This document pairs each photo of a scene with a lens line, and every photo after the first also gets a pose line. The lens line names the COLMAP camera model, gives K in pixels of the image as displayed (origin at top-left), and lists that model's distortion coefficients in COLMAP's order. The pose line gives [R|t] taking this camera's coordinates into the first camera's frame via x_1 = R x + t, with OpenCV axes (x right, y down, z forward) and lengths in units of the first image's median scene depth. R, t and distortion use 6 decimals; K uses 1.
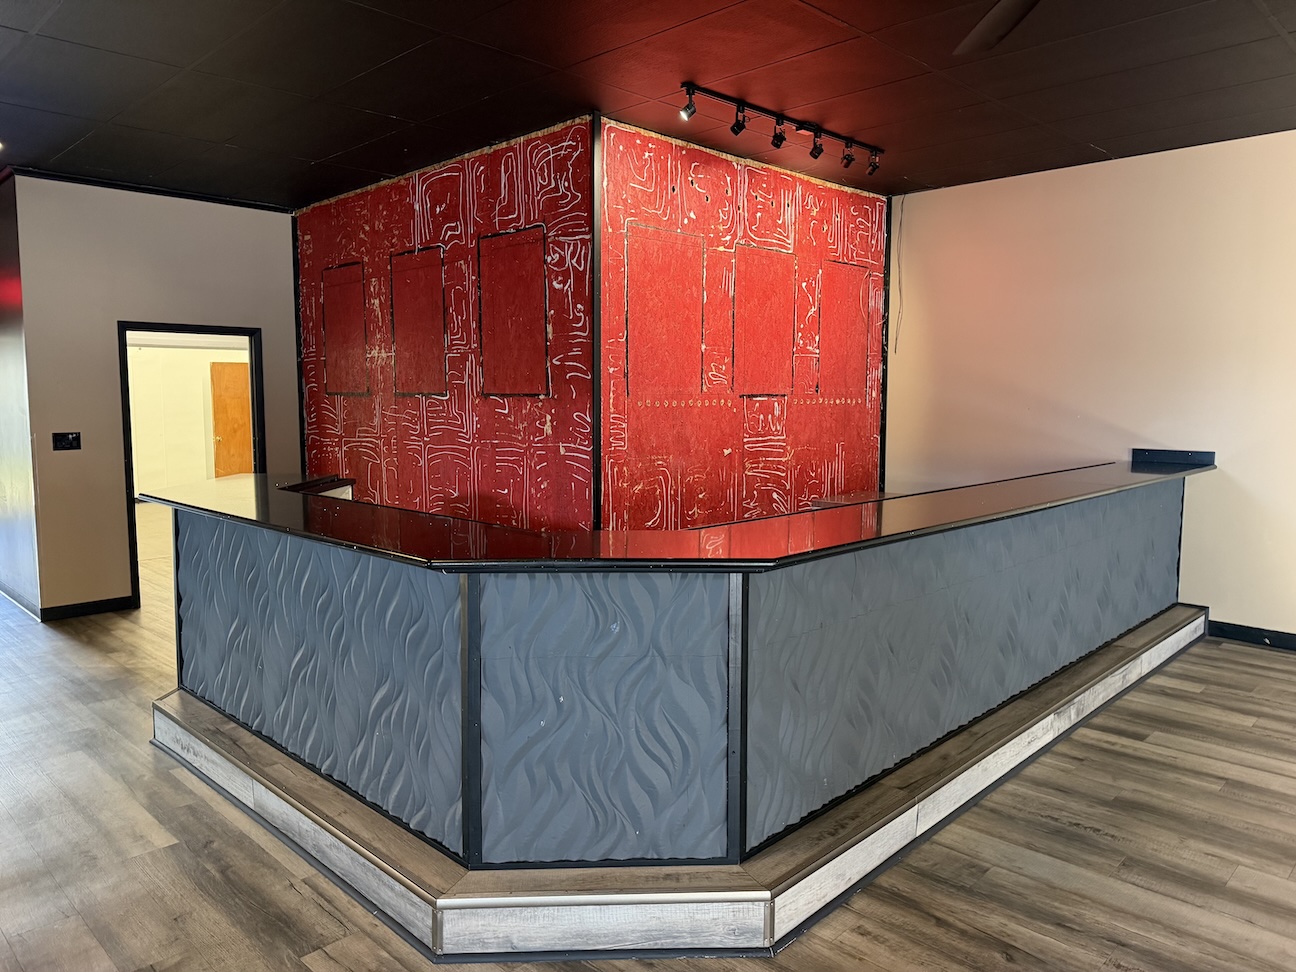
lens RADIAL K [[900.7, 0, 648.0], [0, 900.7, 486.0], [0, 0, 1]] dist [0.058769, -0.076736]
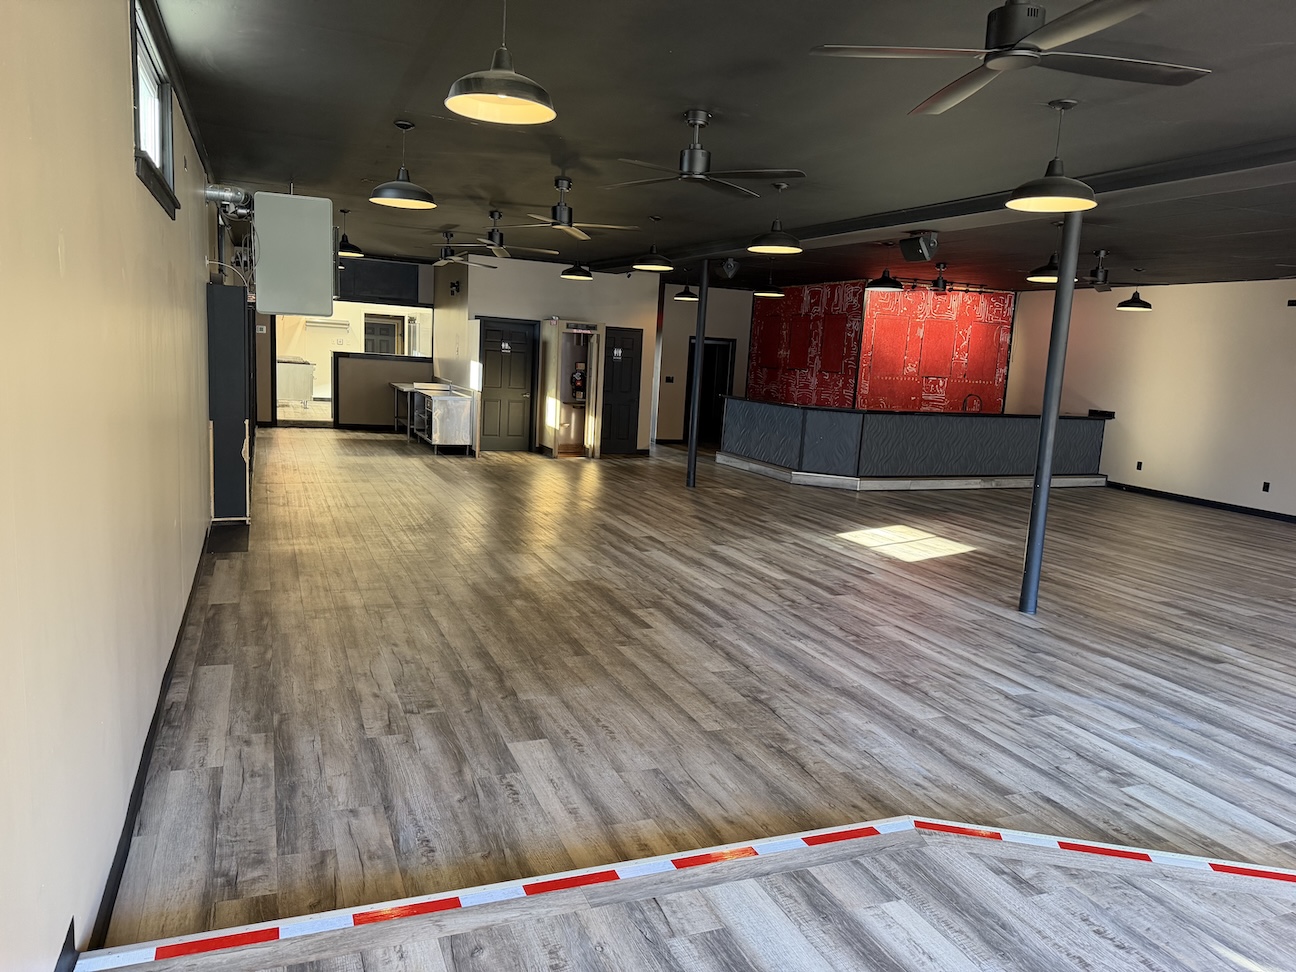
lens RADIAL K [[904.3, 0, 648.0], [0, 904.3, 486.0], [0, 0, 1]] dist [0.130480, -0.154005]
pose [[0.919386, 0.109877, -0.377699, 0.427341], [-0.098360, 0.993908, 0.049712, 0.162822], [0.380861, -0.008554, 0.924593, -1.792845]]
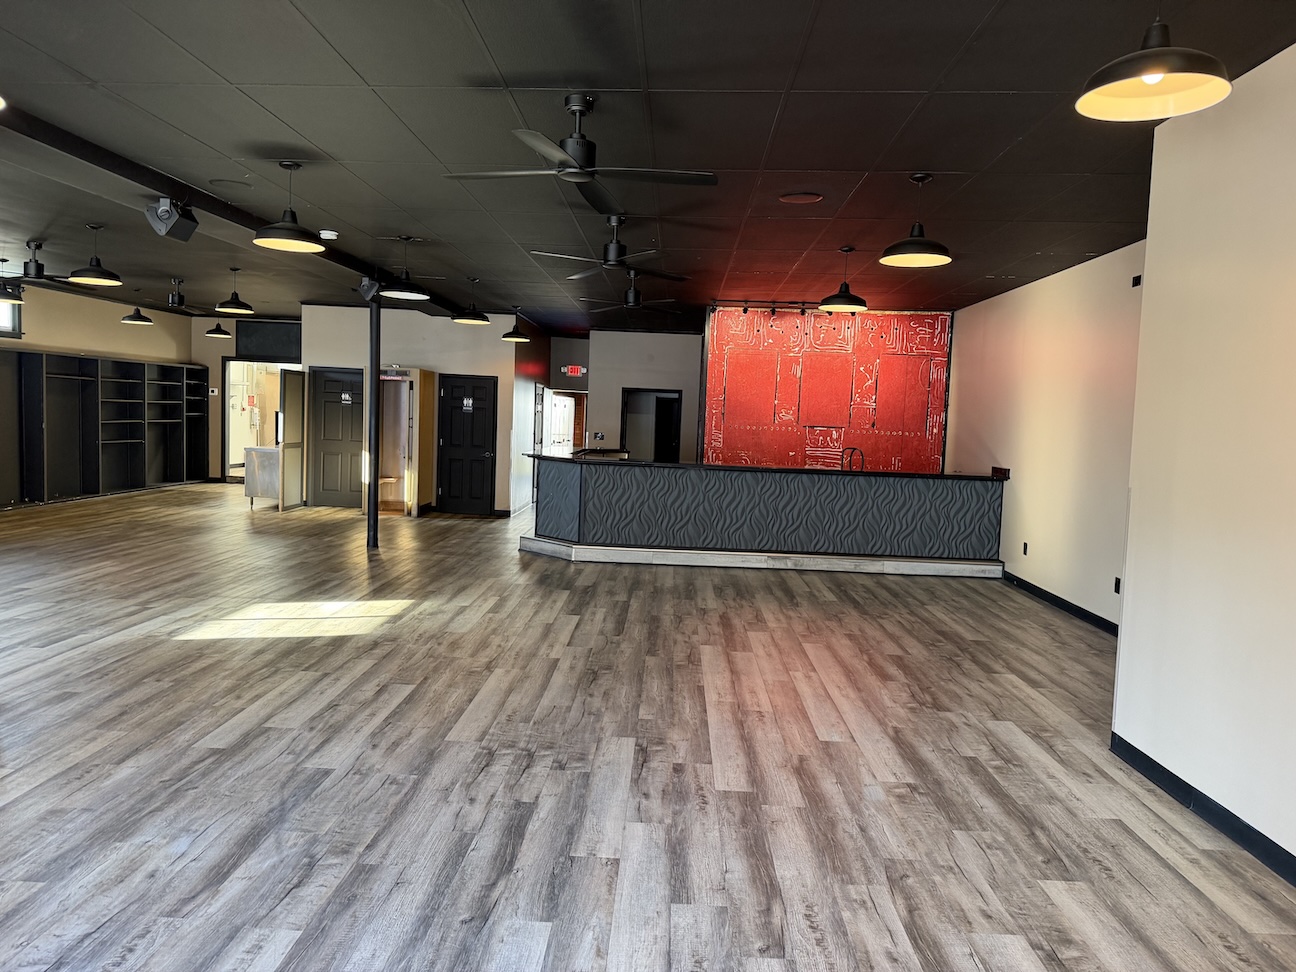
lens RADIAL K [[904.3, 0, 648.0], [0, 904.3, 486.0], [0, 0, 1]] dist [0.130480, -0.154005]
pose [[0.679162, 0.085099, -0.729039, 1.421410], [-0.119273, 0.992850, 0.004780, 0.065730], [0.724233, 0.083709, 0.684456, -0.643695]]
